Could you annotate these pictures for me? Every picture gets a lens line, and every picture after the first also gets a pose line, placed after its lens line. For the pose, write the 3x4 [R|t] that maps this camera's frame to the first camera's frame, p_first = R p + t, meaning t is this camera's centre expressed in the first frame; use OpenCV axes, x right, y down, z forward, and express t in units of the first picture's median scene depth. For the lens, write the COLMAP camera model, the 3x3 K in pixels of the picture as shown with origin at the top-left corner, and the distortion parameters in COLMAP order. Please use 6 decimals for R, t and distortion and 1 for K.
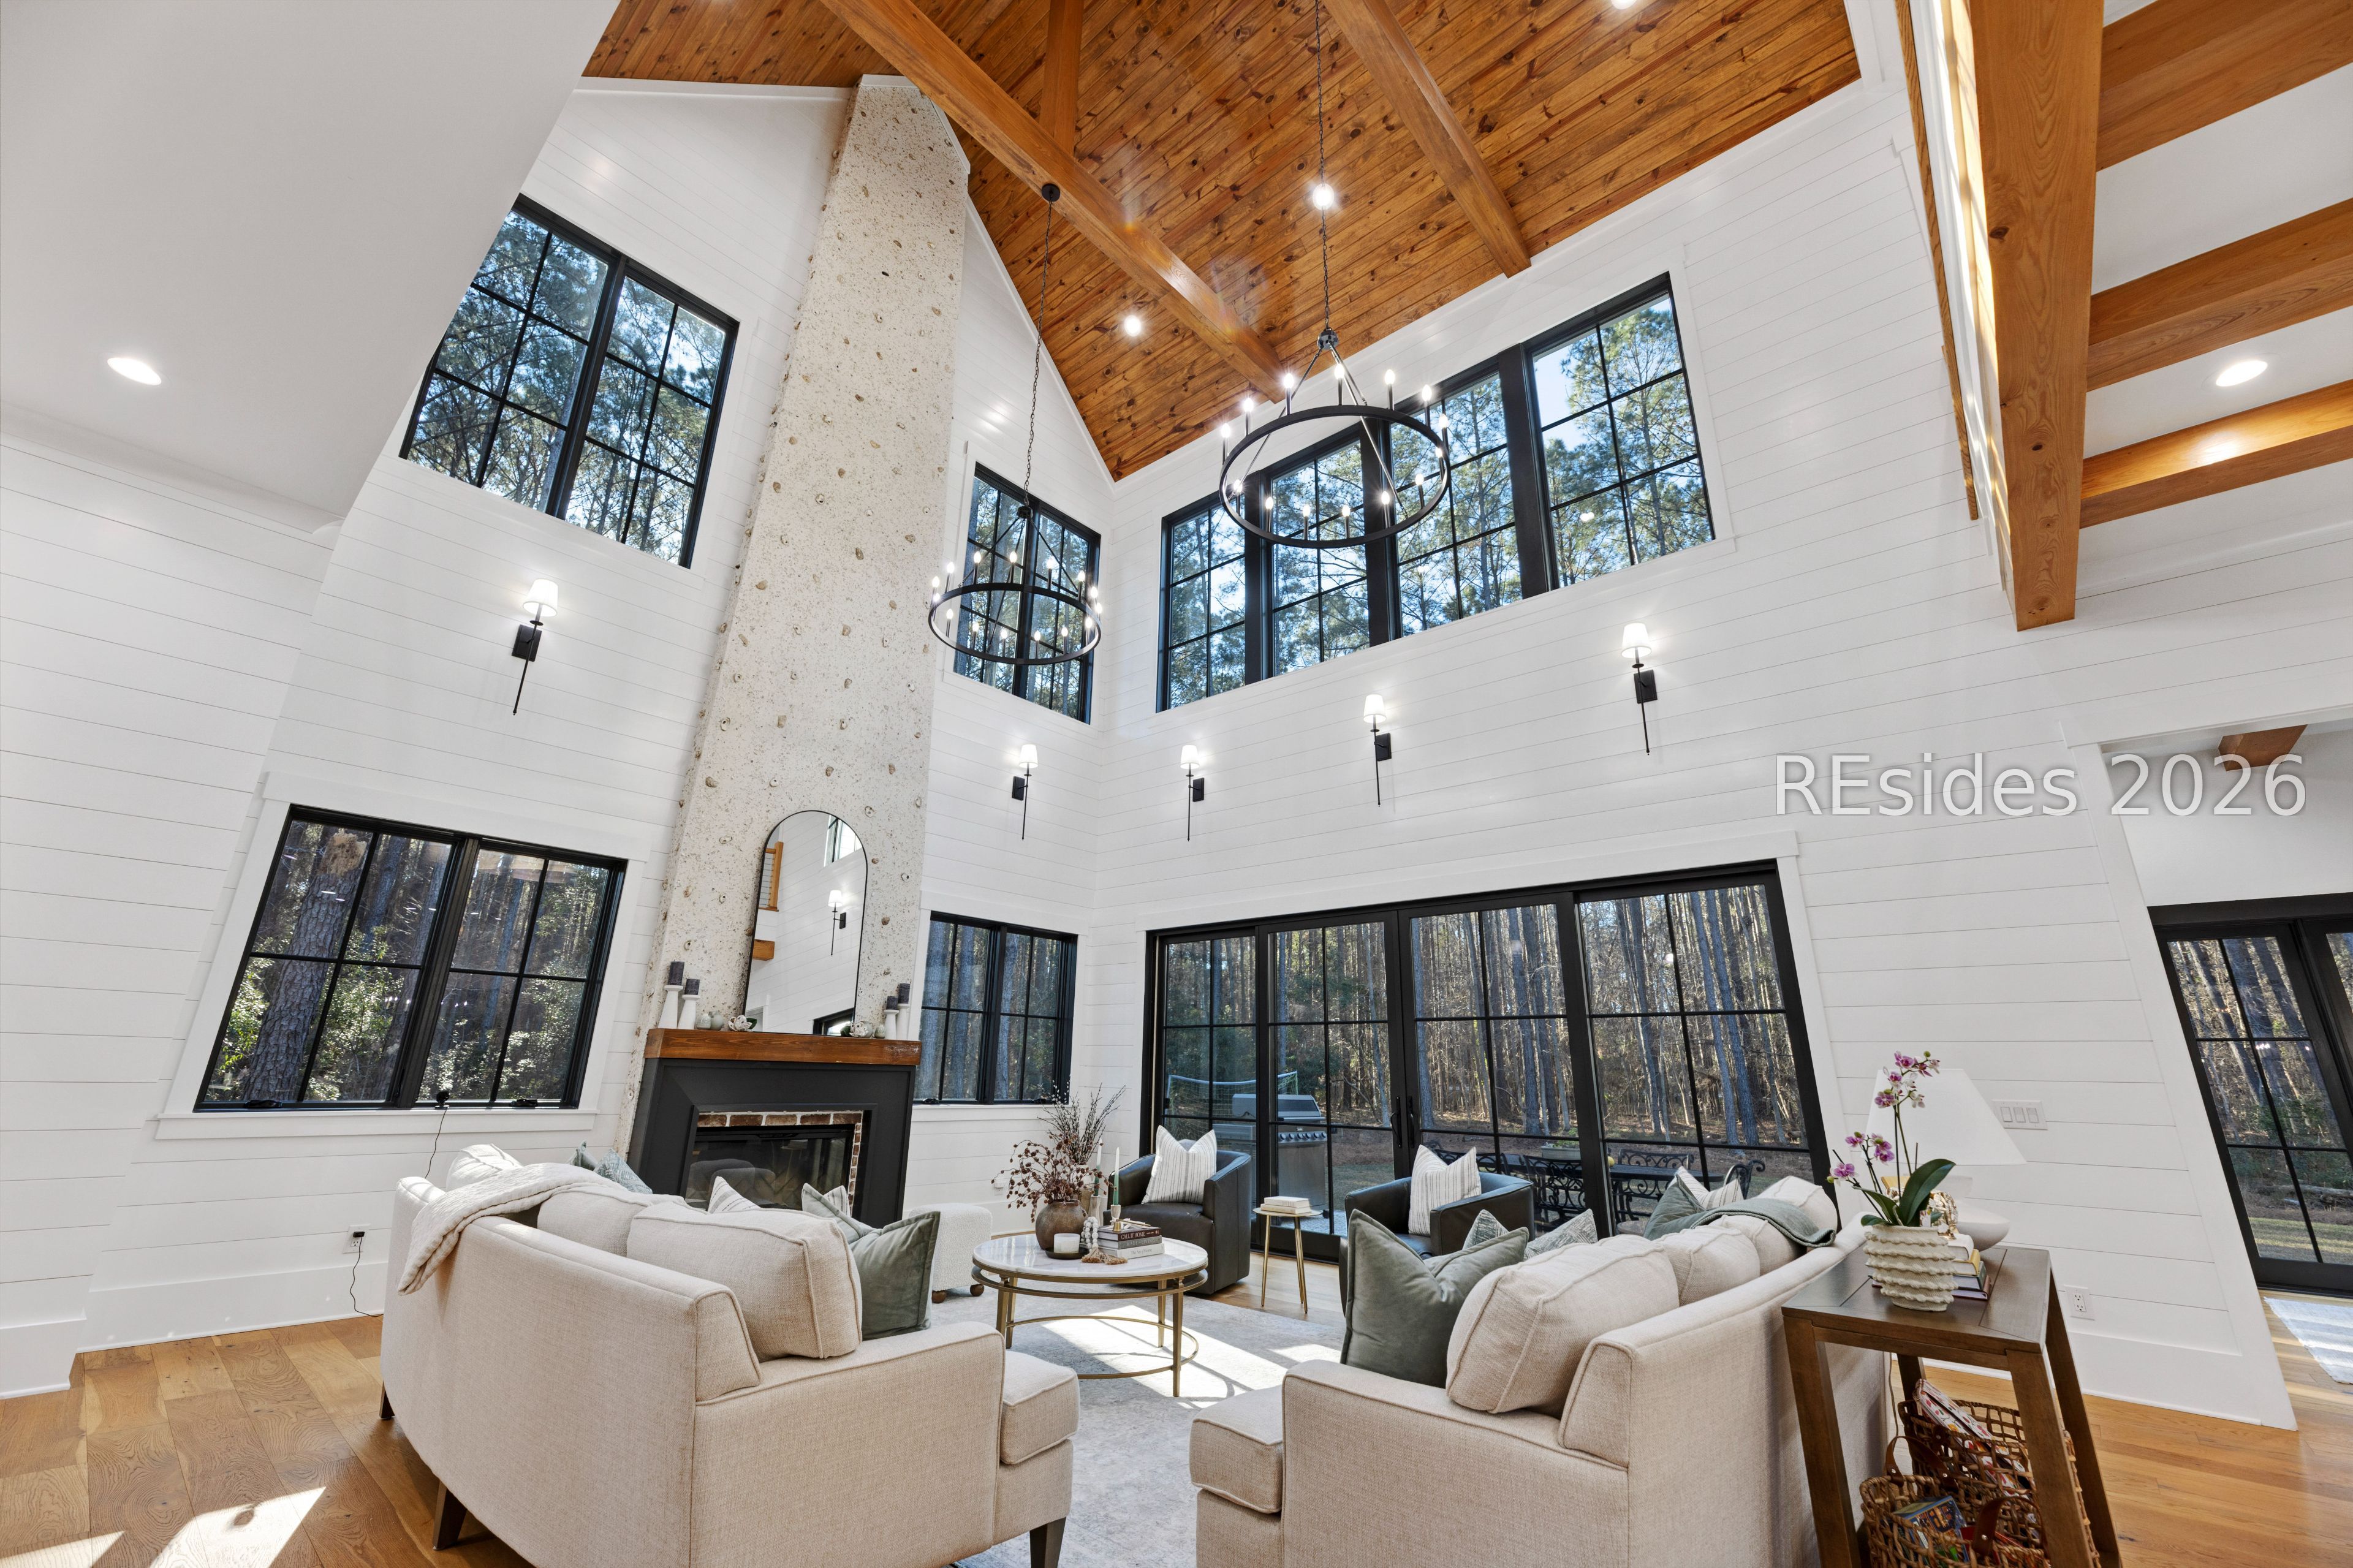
lens RADIAL K [[963.6, 0, 1177.8], [0, 963.6, 781.4], [0, 0, 1]] dist [-0.000078, 0.000057]
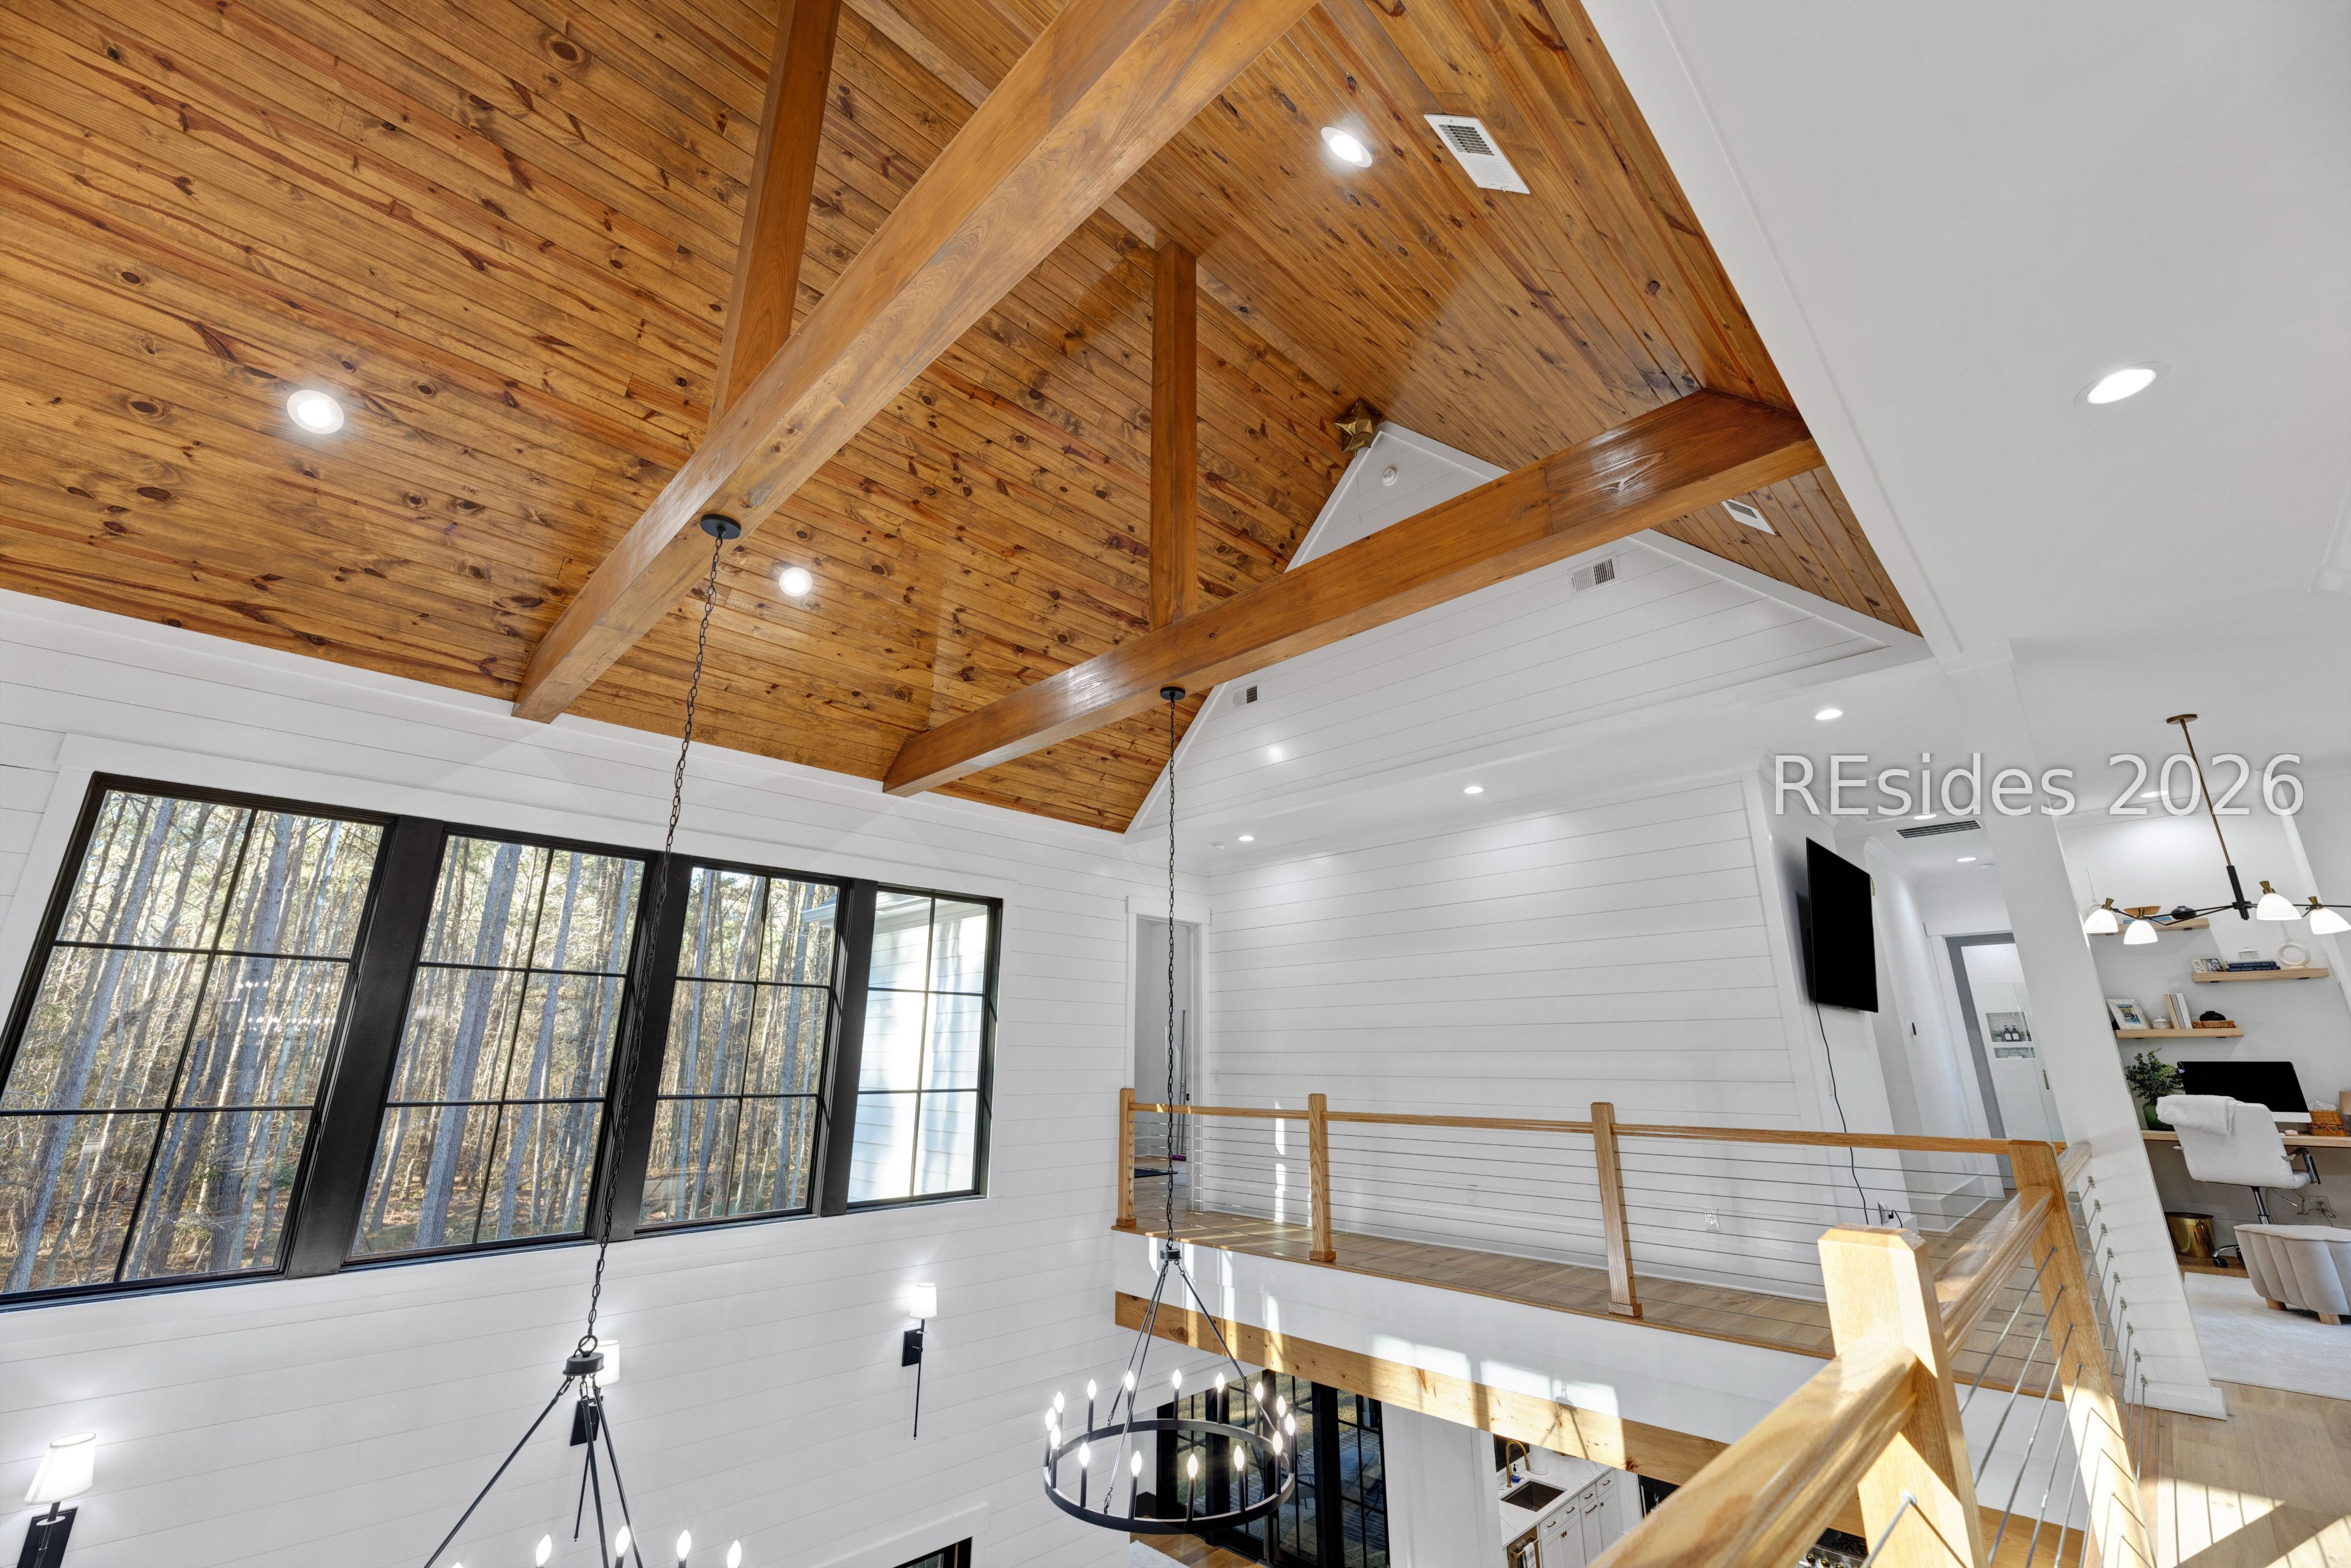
lens RADIAL K [[962.8, 0, 1176.1], [0, 962.8, 778.0], [0, 0, 1]] dist [-0.000078, 0.000057]
pose [[0.064302, 0.272261, 0.960073, -0.588128], [-0.302192, 0.922205, -0.241283, -0.453215], [-0.951076, -0.274611, 0.141574, 0.692476]]
